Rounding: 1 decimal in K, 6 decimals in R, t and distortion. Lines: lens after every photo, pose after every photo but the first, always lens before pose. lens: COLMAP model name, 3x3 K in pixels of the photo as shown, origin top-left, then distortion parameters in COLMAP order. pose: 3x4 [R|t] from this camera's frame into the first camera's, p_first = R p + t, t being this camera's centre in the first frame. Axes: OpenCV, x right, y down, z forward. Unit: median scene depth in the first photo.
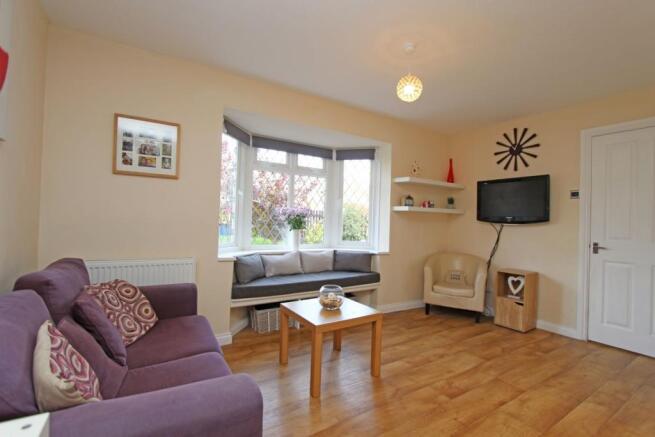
lens RADIAL K [[303.0, 0, 327.5], [0, 303.0, 215.7], [0, 0, 1]] dist [-0.016243, 0.001179]
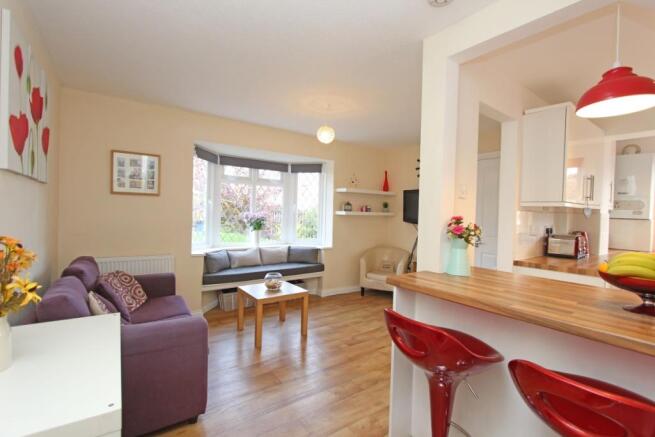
lens RADIAL K [[303.0, 0, 329.5], [0, 303.0, 215.7], [0, 0, 1]] dist [-0.016243, 0.001179]
pose [[0.998117, -0.005314, 0.061113, 0.157354], [0.003841, 0.999700, 0.024205, -0.057110], [-0.061223, -0.023924, 0.997837, -0.346480]]
